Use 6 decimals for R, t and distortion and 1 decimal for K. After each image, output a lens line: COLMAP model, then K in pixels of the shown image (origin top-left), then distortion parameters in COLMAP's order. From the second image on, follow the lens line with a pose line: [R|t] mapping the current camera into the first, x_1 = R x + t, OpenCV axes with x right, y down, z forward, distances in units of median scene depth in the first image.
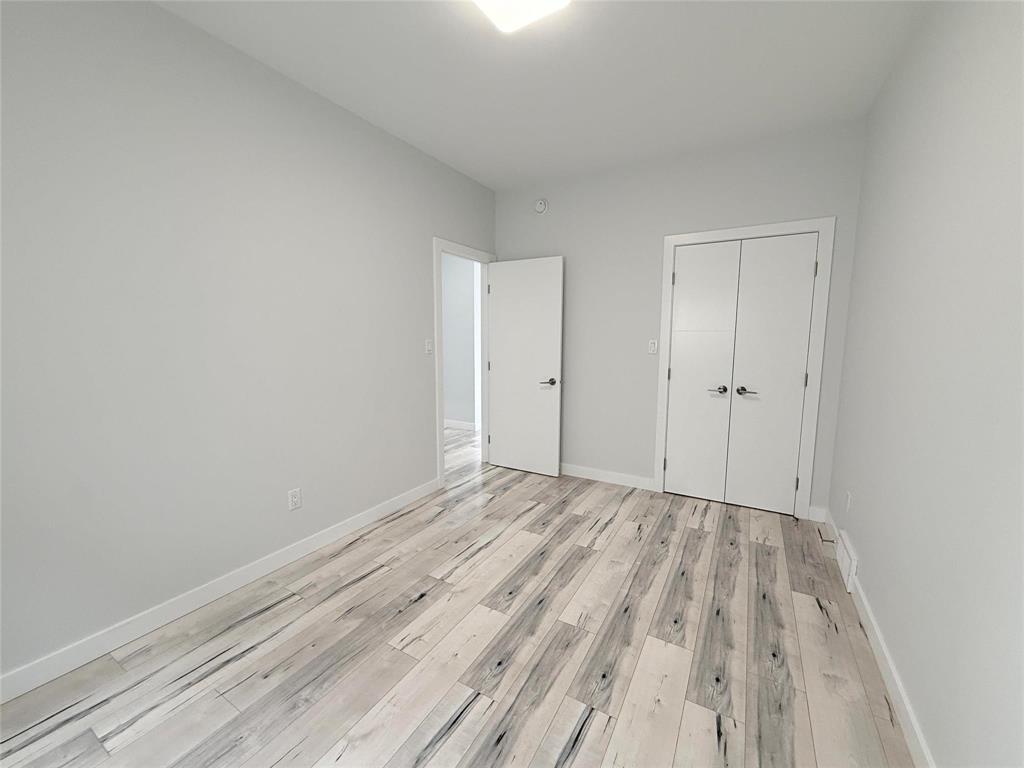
lens RADIAL K [[407.3, 0, 507.8], [0, 407.3, 383.0], [0, 0, 1]] dist [0.001971, 0.000527]
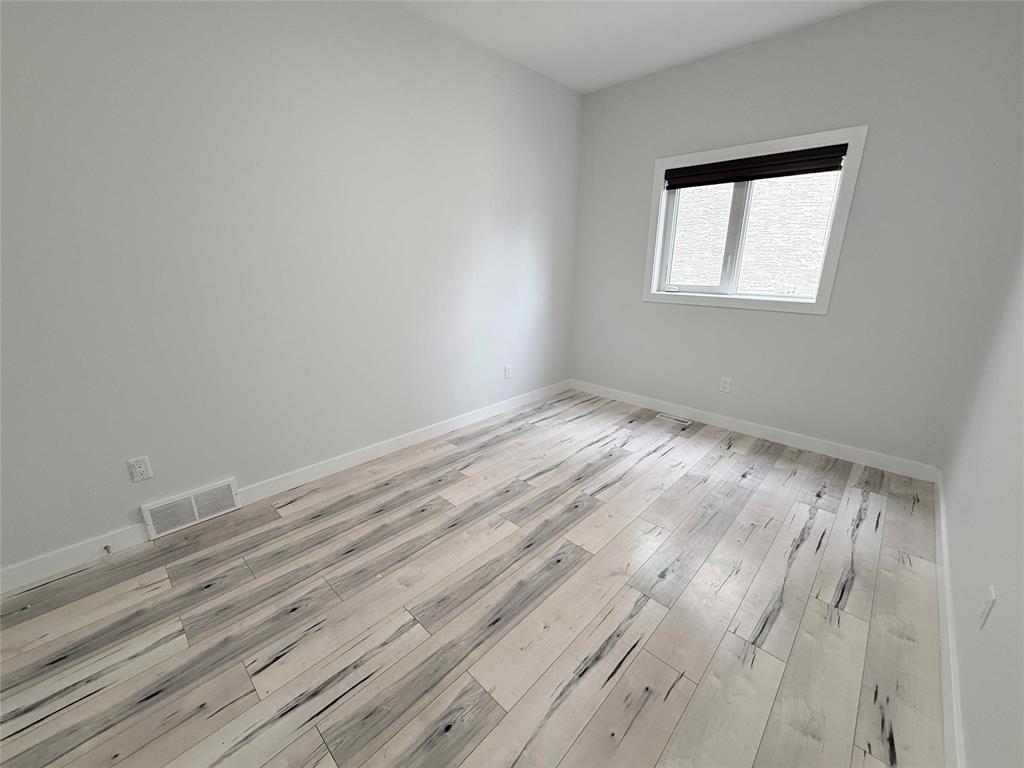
lens RADIAL K [[407.3, 0, 509.8], [0, 407.3, 380.5], [0, 0, 1]] dist [0.001971, 0.000527]
pose [[-0.973757, -0.071817, 0.215962, -0.054771], [0.019942, 0.918334, 0.395305, -0.203908], [-0.226715, 0.389237, -0.892802, 1.712015]]
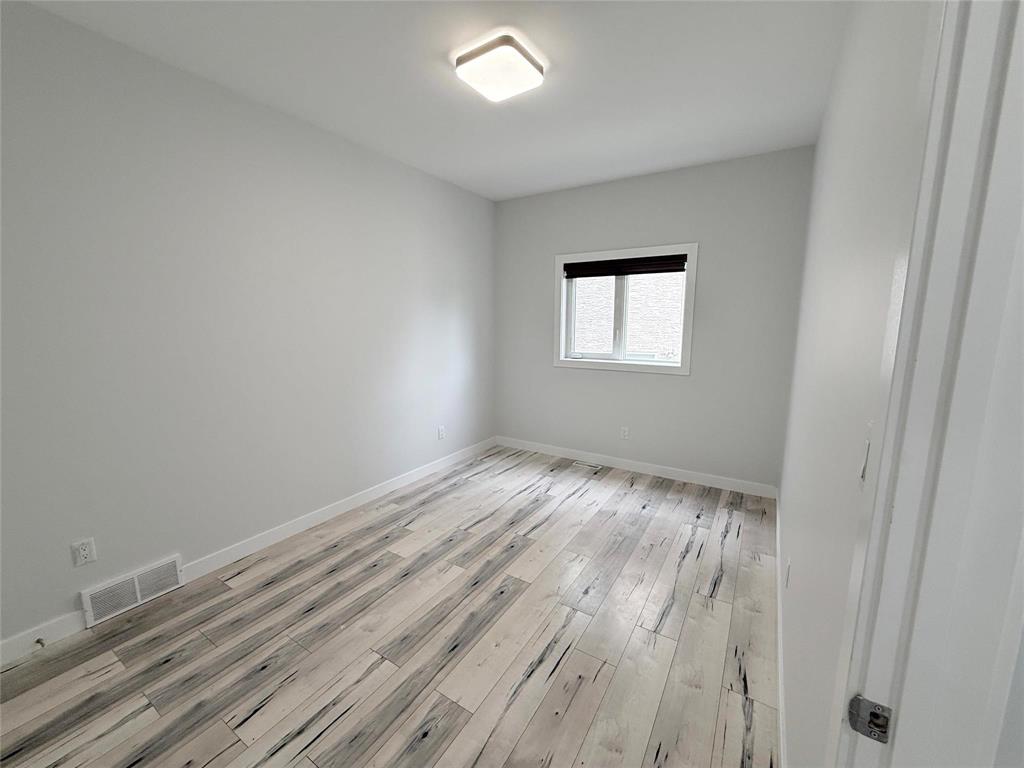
lens RADIAL K [[407.3, 0, 508.2], [0, 407.3, 383.0], [0, 0, 1]] dist [0.001971, 0.000527]
pose [[-0.999550, -0.008994, 0.028615, -0.035257], [-0.000954, 0.963036, 0.269372, -0.289512], [-0.029980, 0.269223, -0.962611, 1.913603]]
